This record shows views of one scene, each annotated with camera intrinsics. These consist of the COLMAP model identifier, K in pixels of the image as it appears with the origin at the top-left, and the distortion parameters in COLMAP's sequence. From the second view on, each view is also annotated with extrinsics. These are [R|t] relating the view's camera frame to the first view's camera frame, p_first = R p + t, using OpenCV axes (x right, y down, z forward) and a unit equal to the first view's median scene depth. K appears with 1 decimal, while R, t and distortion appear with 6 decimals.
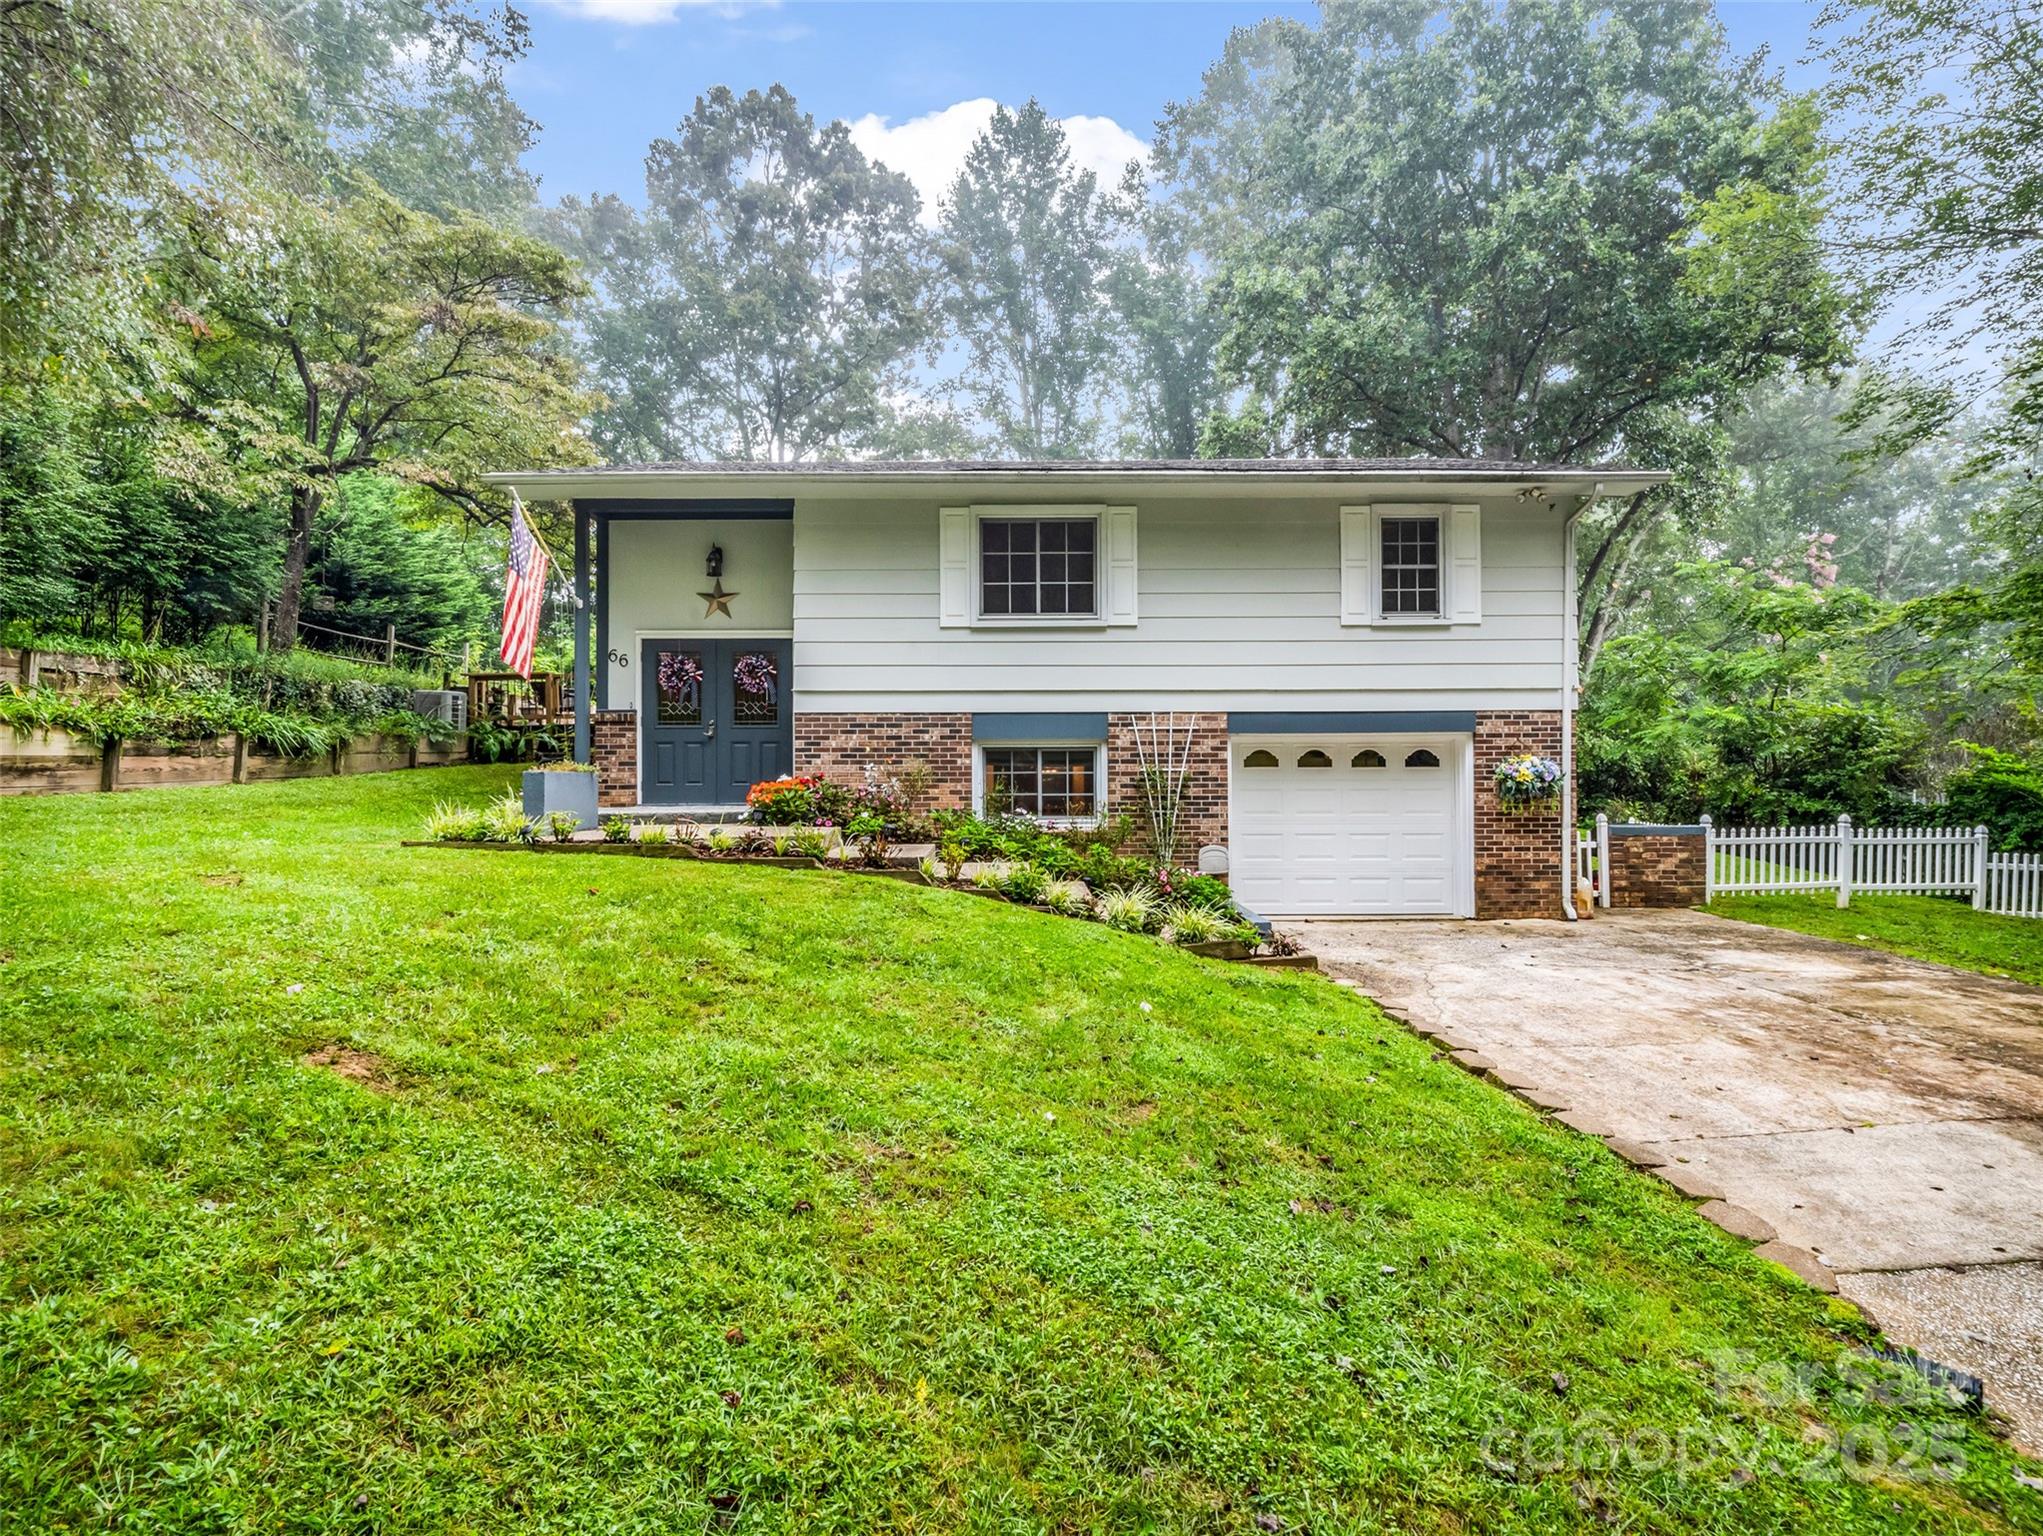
lens RADIAL K [[975.3, 0, 1014.5], [0, 975.3, 764.9], [0, 0, 1]] dist [-0.003345, -0.001102]
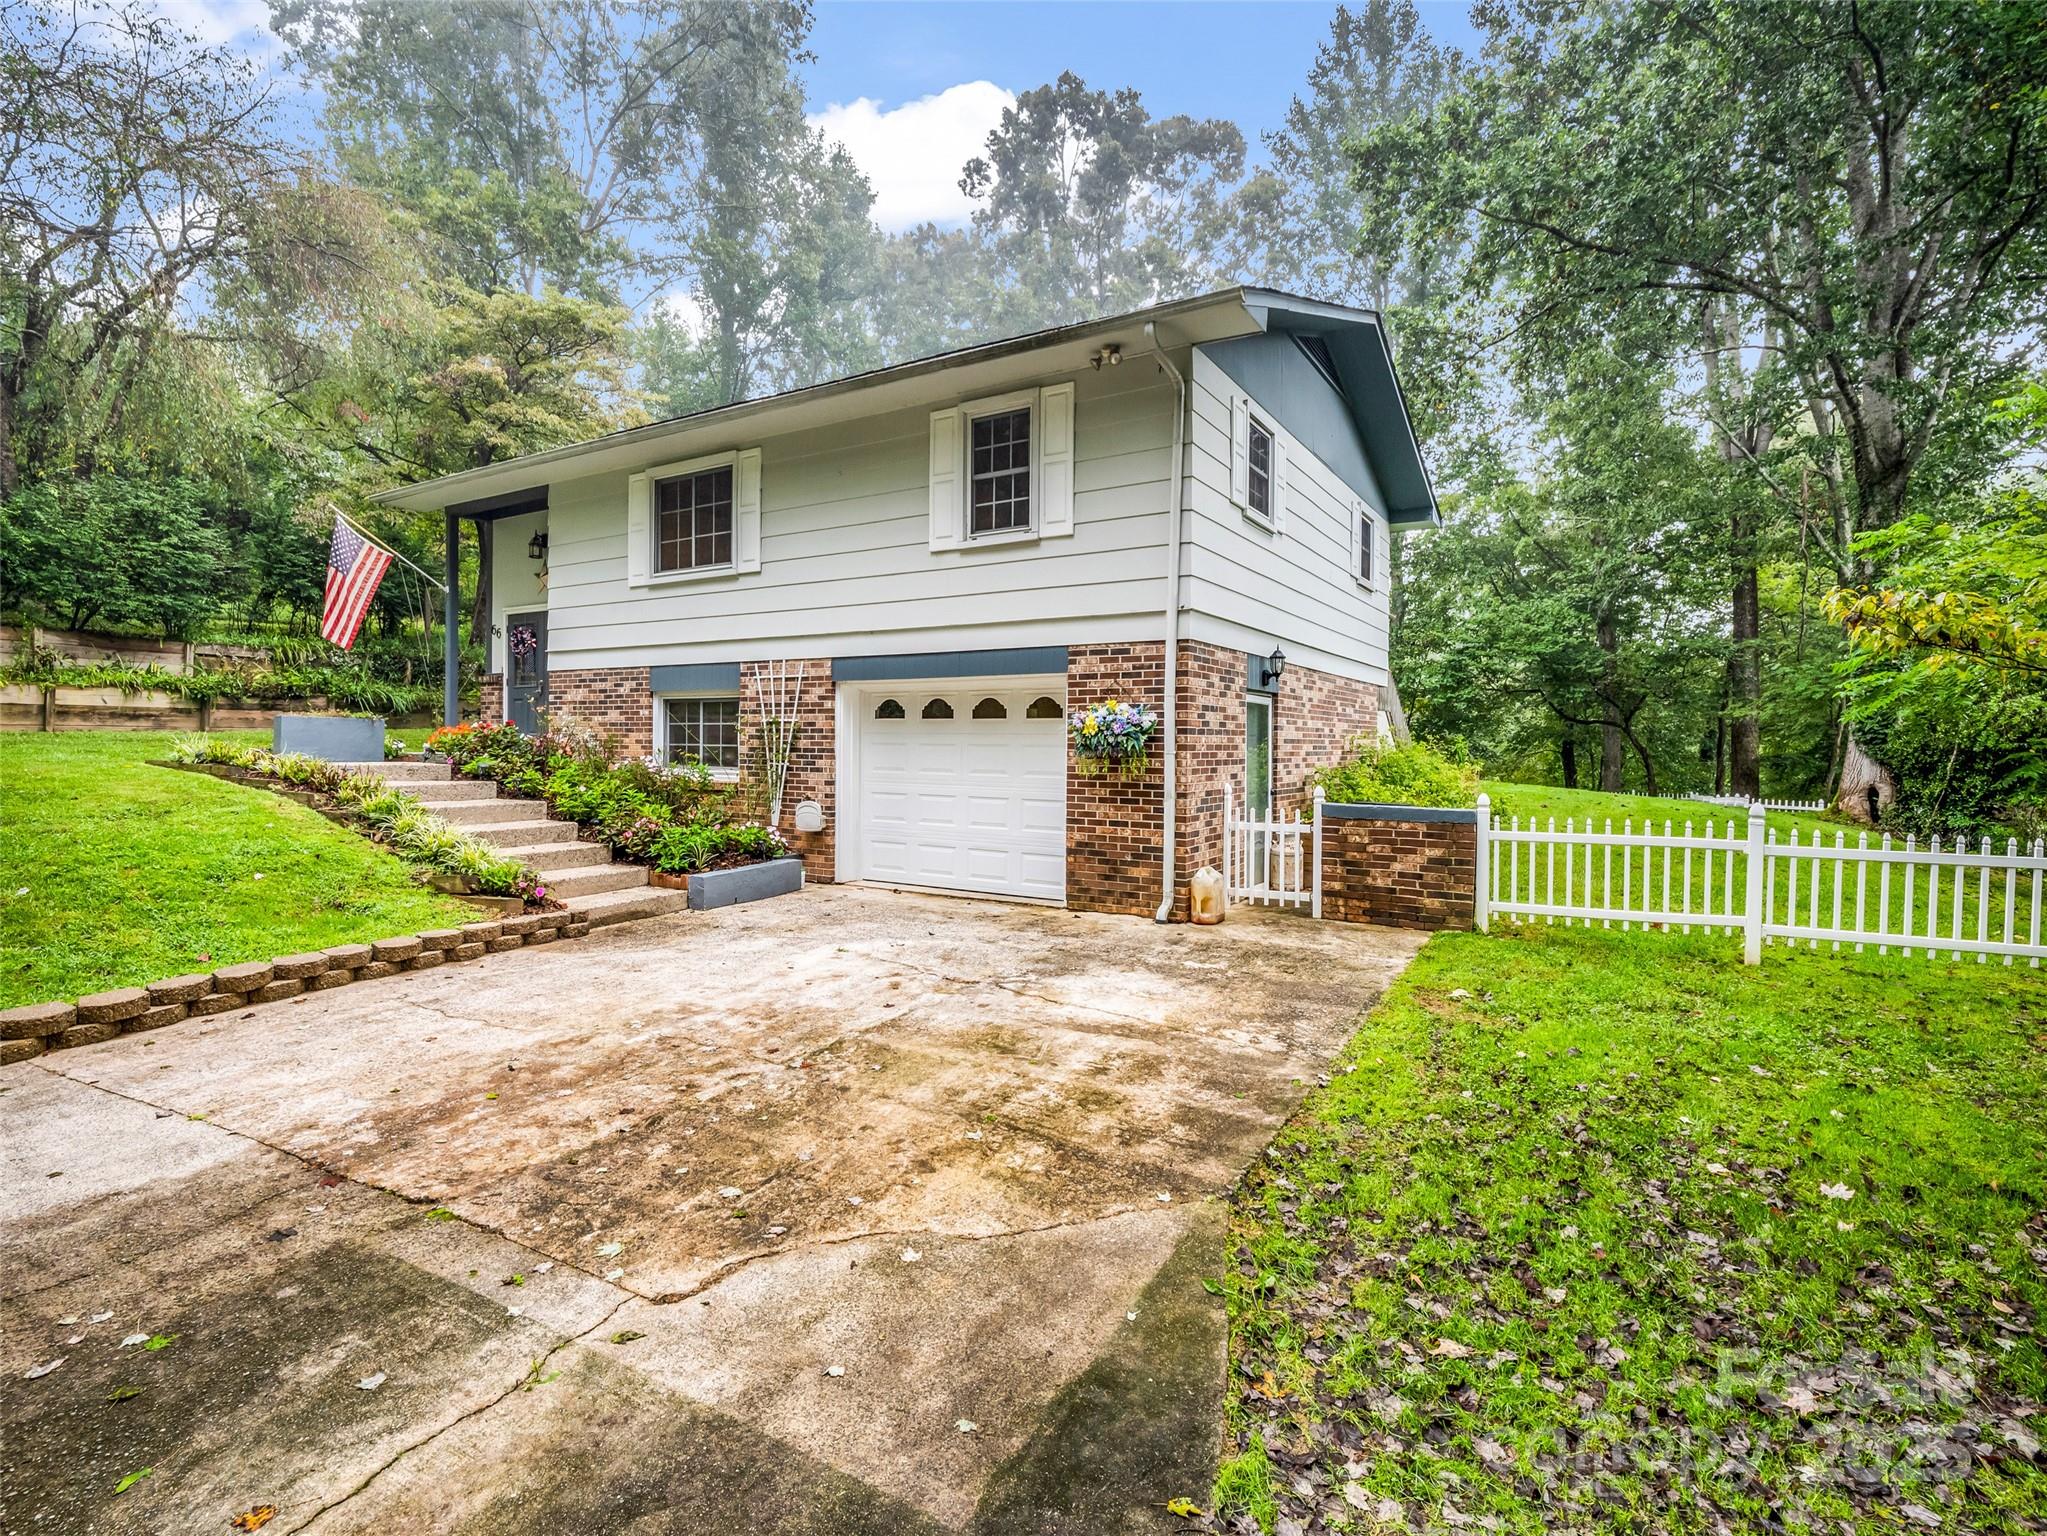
lens RADIAL K [[977.2, 0, 1020.8], [0, 977.2, 761.6], [0, 0, 1]] dist [-0.003345, -0.001102]
pose [[0.855873, 0.021886, -0.516722, 0.849837], [-0.014782, 0.999731, 0.017861, 0.024800], [0.516974, -0.007648, 0.855967, 0.301750]]
